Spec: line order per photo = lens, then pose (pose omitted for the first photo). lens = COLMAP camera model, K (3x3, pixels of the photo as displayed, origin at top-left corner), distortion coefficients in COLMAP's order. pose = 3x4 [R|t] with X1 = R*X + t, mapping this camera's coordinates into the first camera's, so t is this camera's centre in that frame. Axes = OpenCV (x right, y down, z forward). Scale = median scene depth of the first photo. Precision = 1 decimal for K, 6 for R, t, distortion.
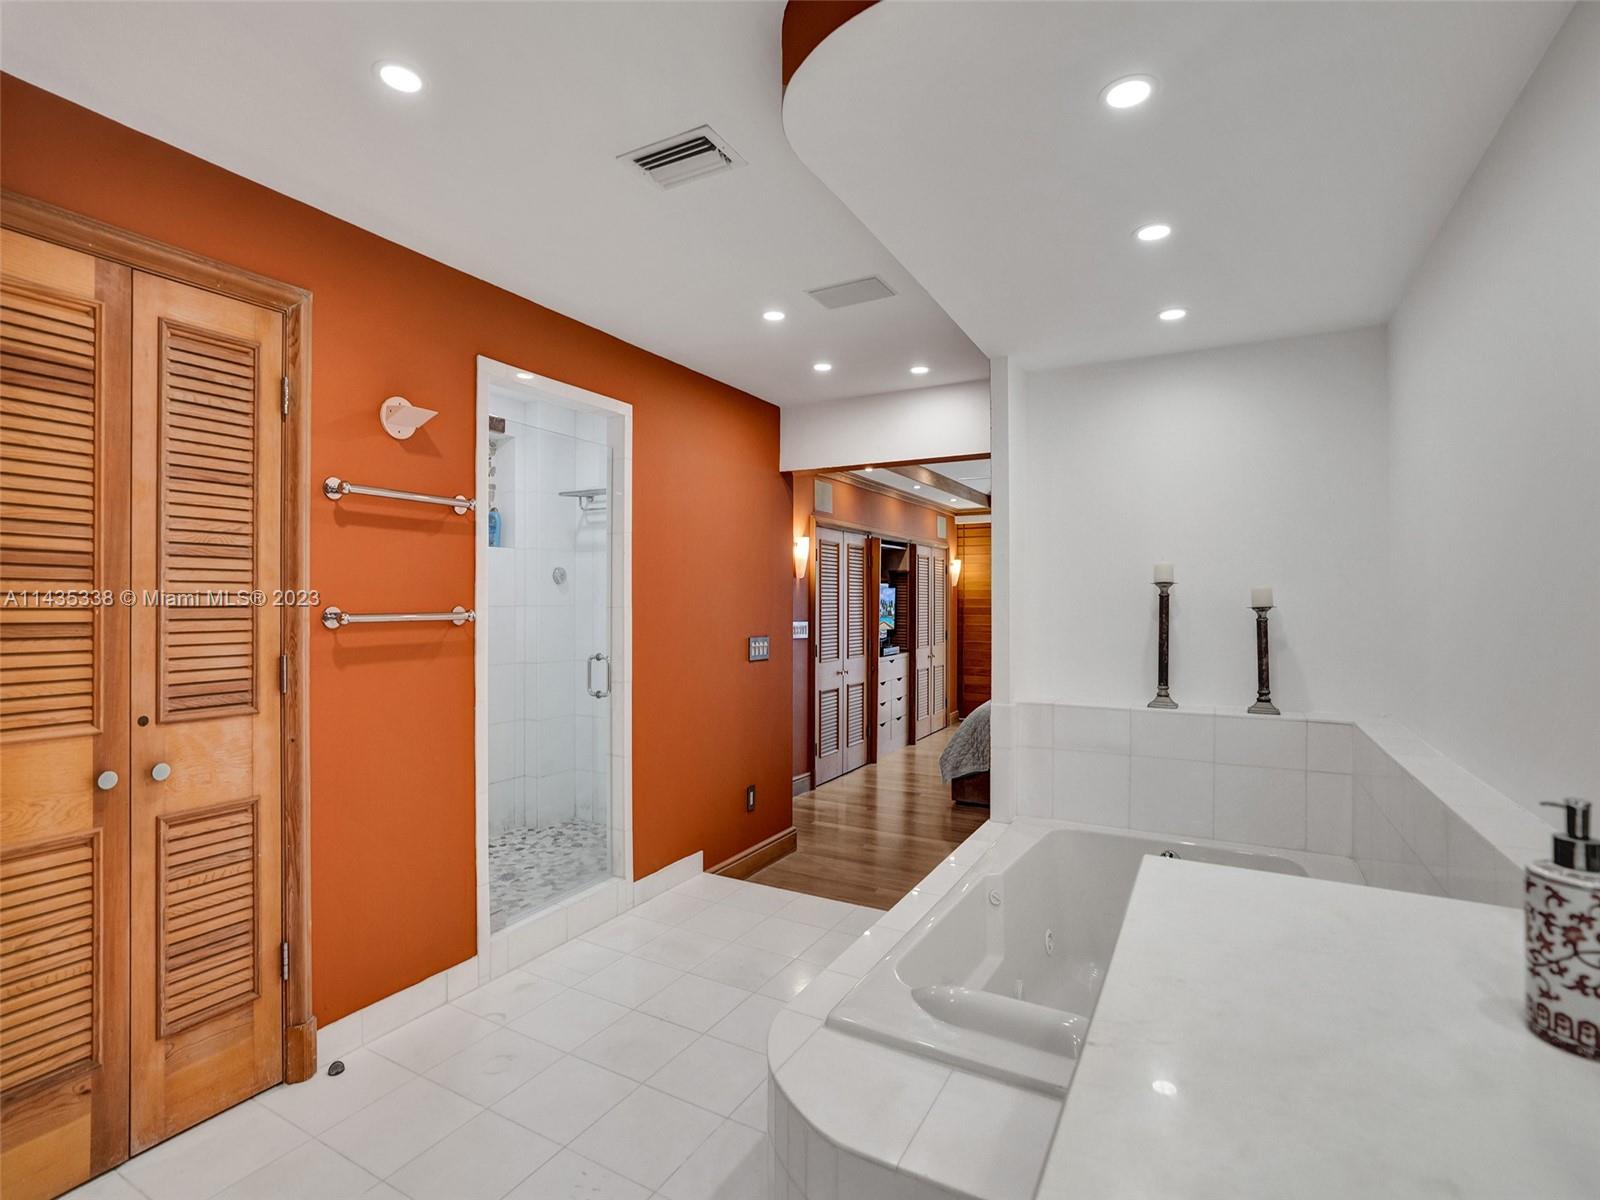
lens RADIAL K [[763.9, 0, 804.0], [0, 763.9, 615.8], [0, 0, 1]] dist [-0.030694, 0.000221]
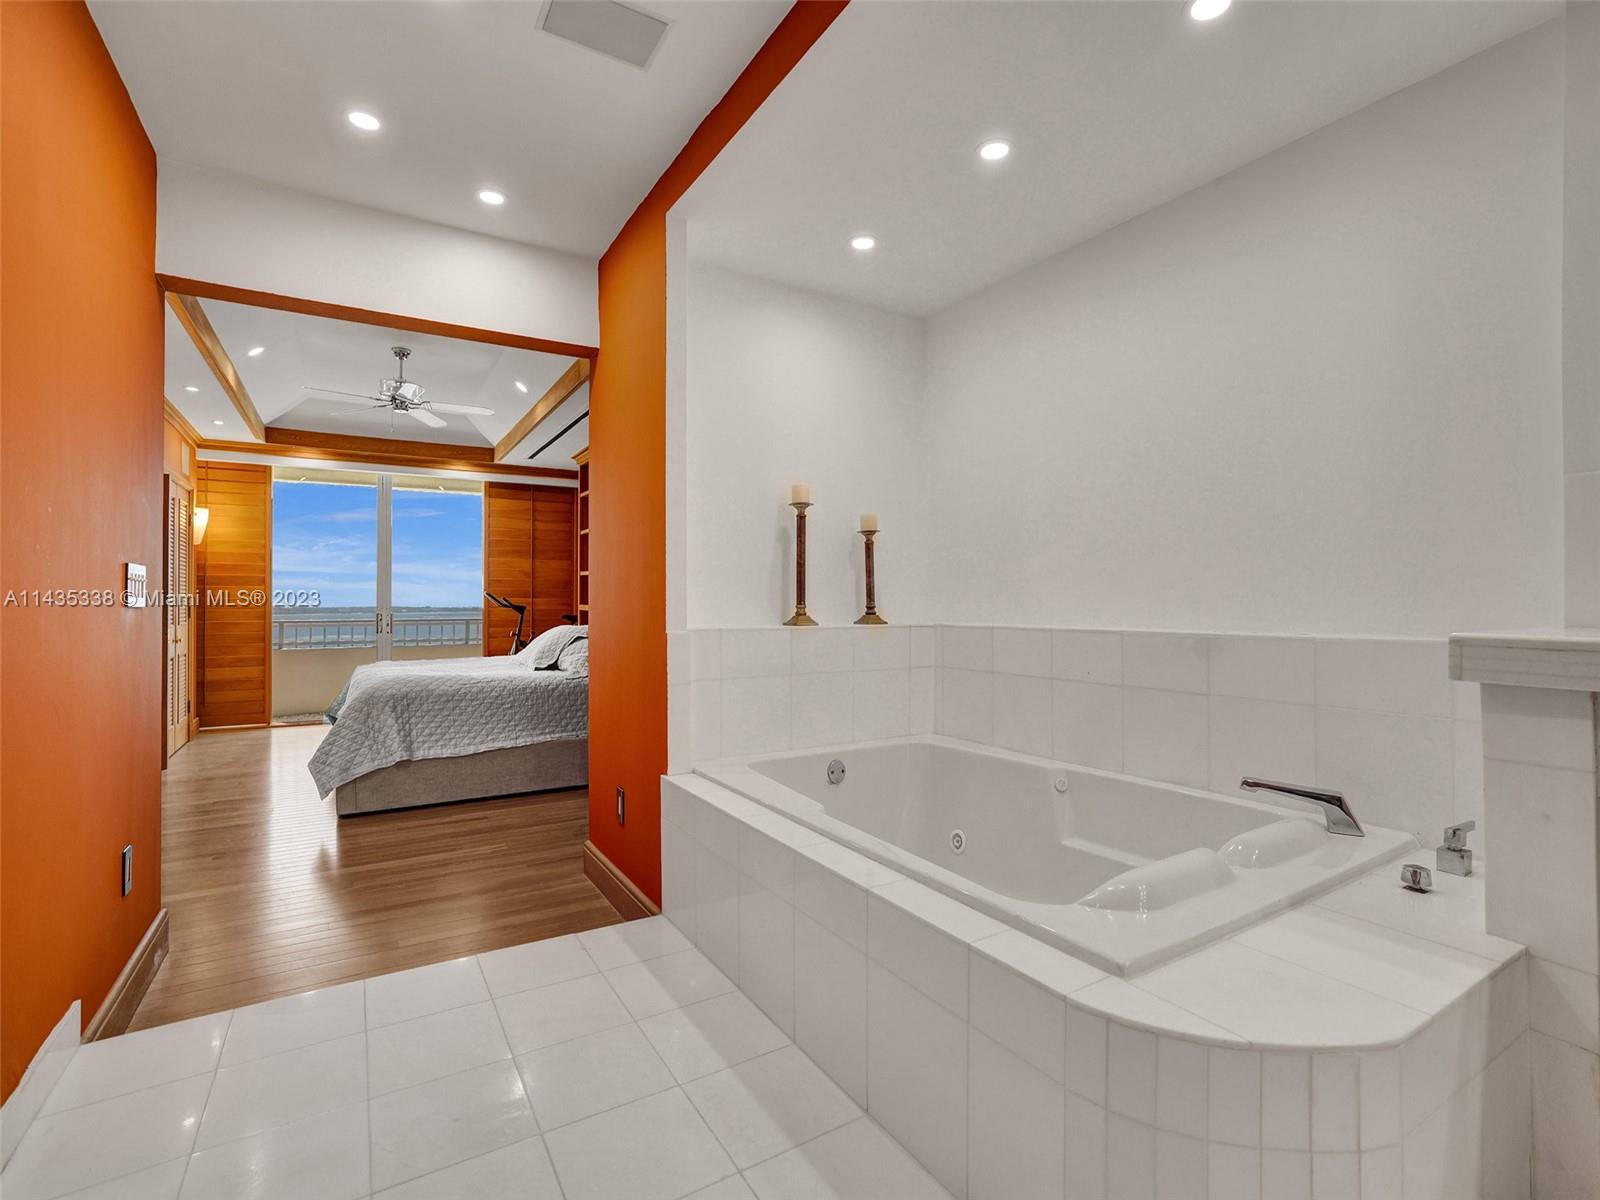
lens RADIAL K [[742.8, 0, 813.9], [0, 742.8, 595.6], [0, 0, 1]] dist [-0.026231, 0.000492]
pose [[0.486113, 0.007438, 0.873864, -0.146709], [0.015623, 0.999730, -0.017200, 0.036684], [-0.873756, 0.022014, 0.485866, 0.187473]]
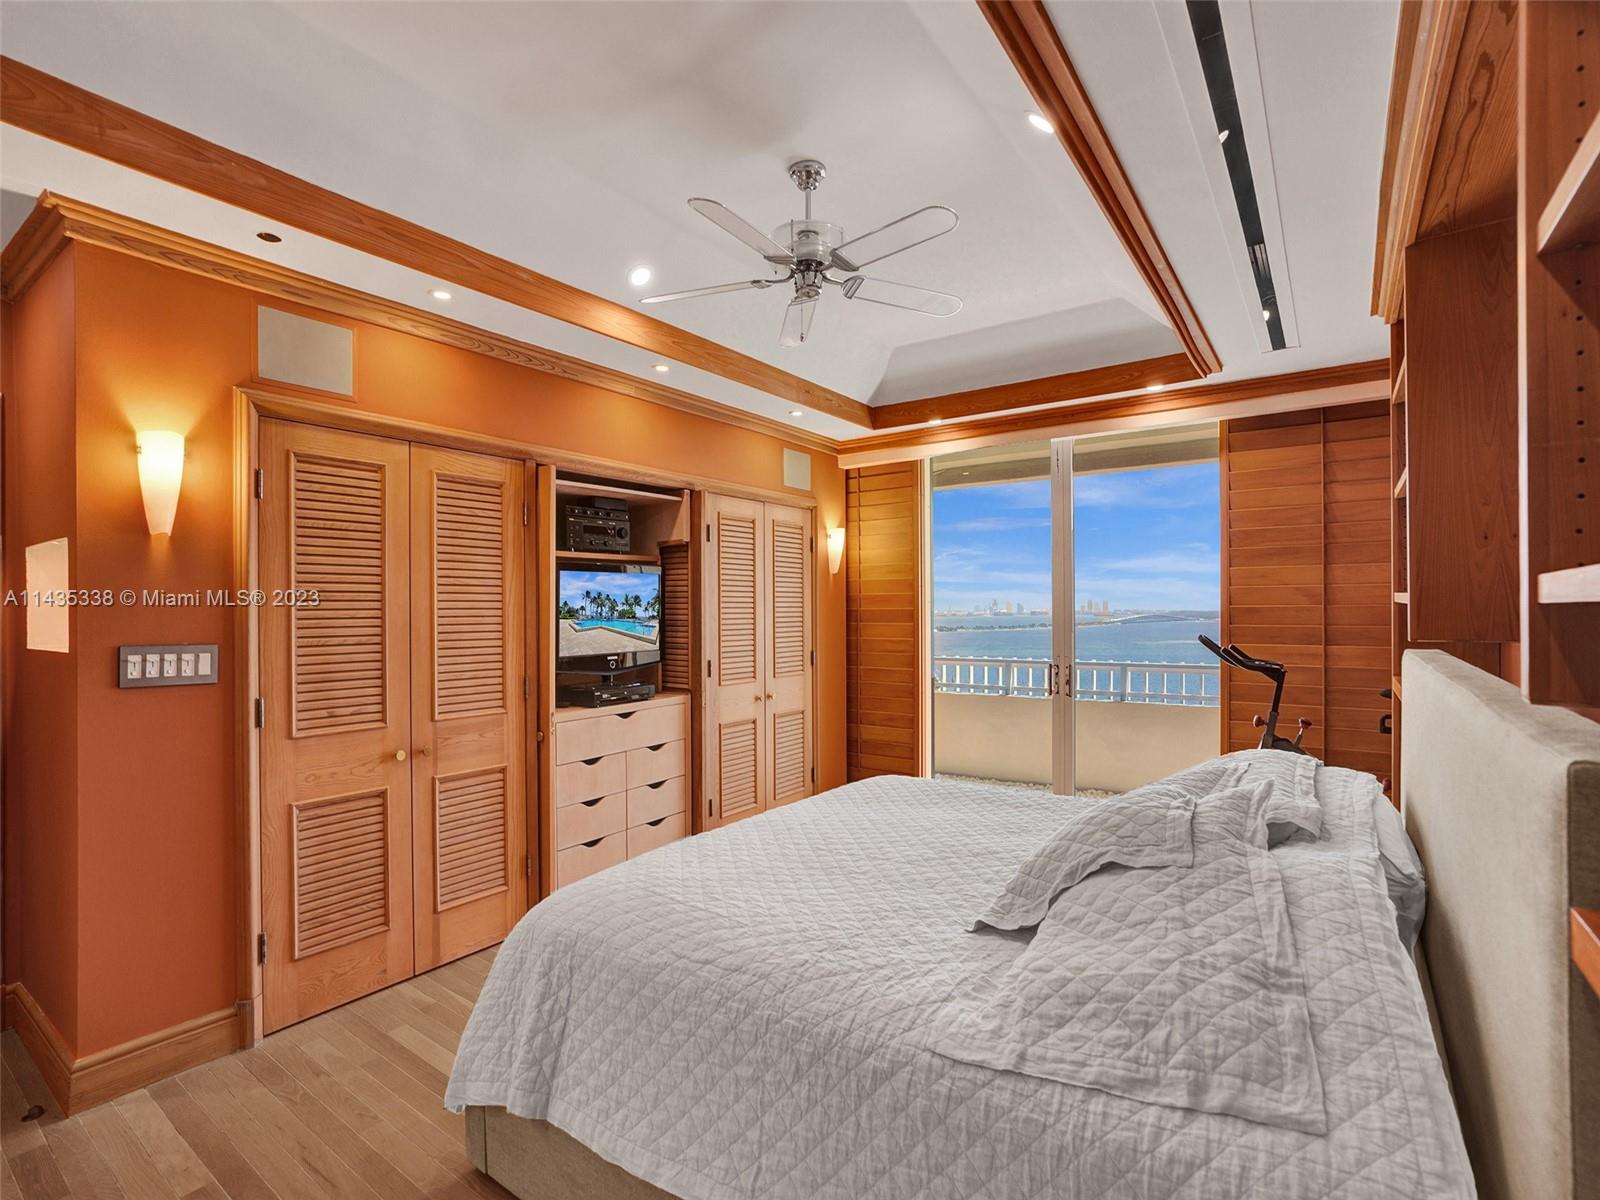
lens RADIAL K [[763.9, 0, 804.0], [0, 763.9, 615.8], [0, 0, 1]] dist [-0.030694, 0.000221]
pose [[0.993973, -0.005528, -0.109482, 0.285752], [0.004894, 0.999970, -0.006057, -0.003311], [0.109512, 0.005484, 0.993970, 0.500807]]
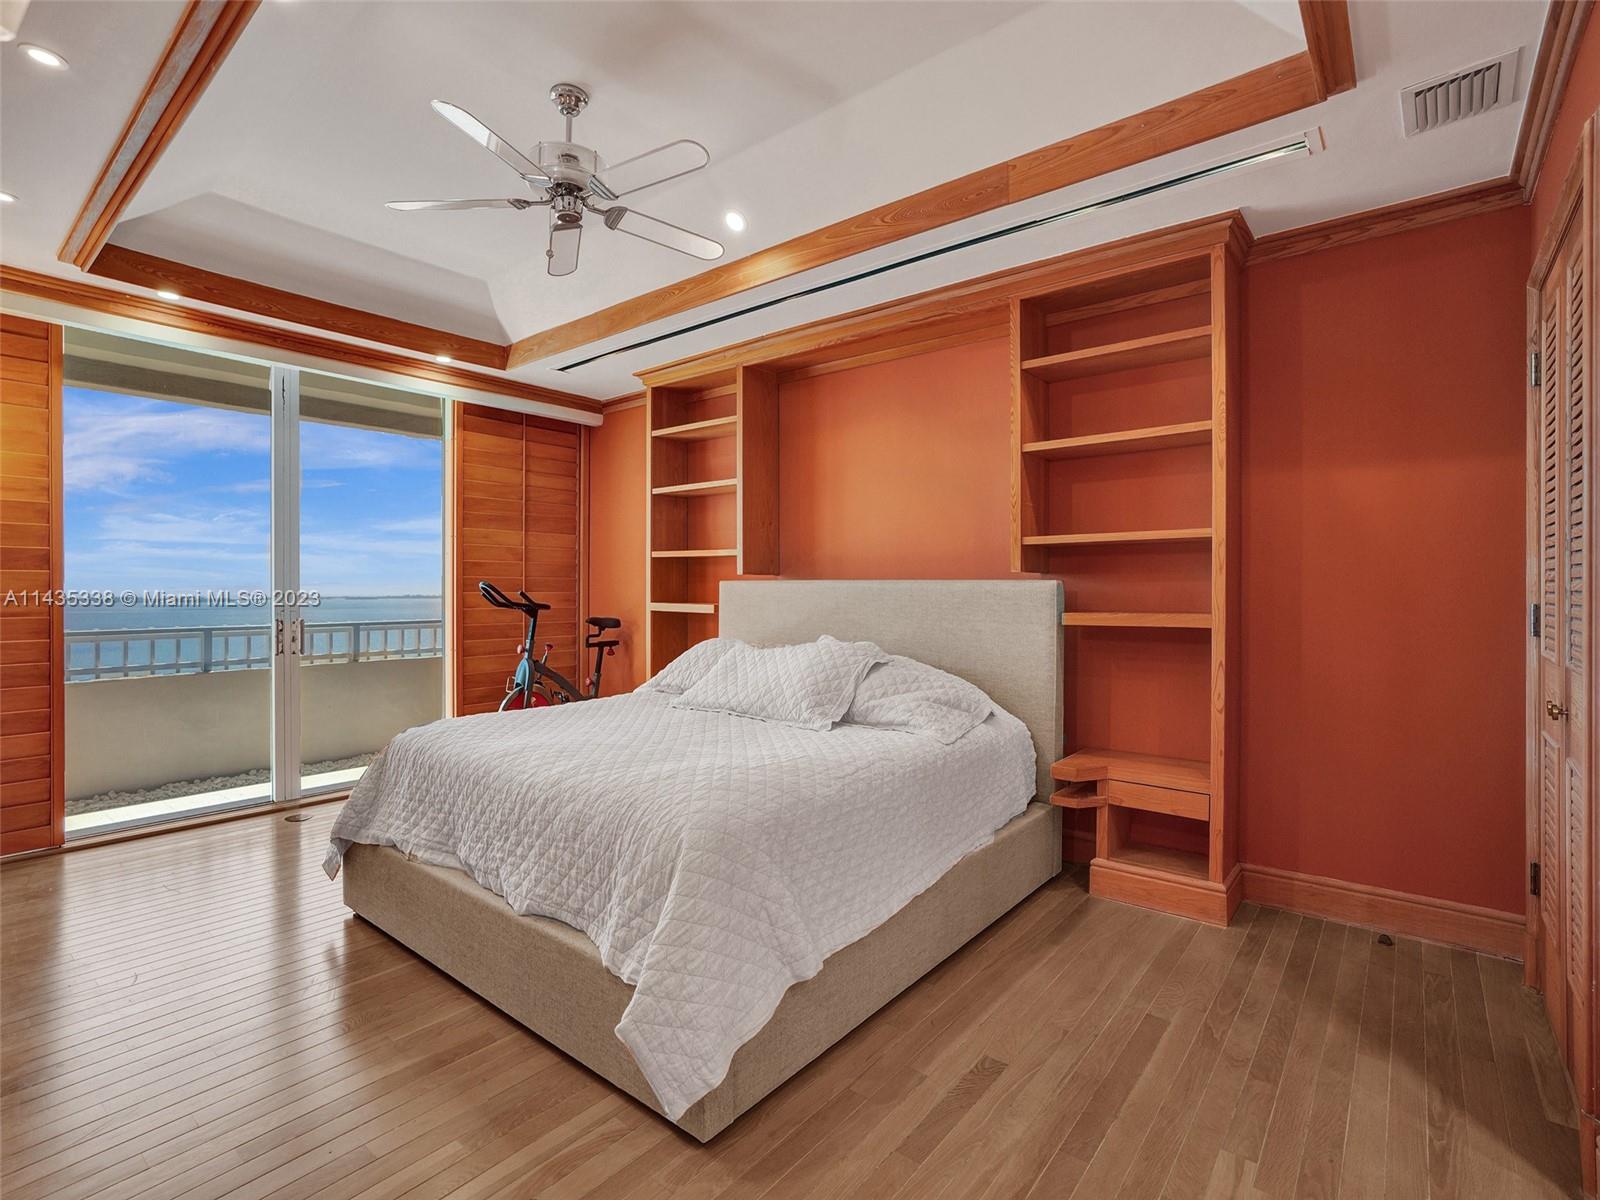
lens RADIAL K [[765.7, 0, 817.2], [0, 765.7, 591.1], [0, 0, 1]] dist [-0.002624, -0.000090]
pose [[0.171283, -0.002205, 0.985219, -0.067038], [0.016813, 0.999858, -0.000685, 0.020307], [-0.985078, 0.016682, 0.171296, 0.670983]]
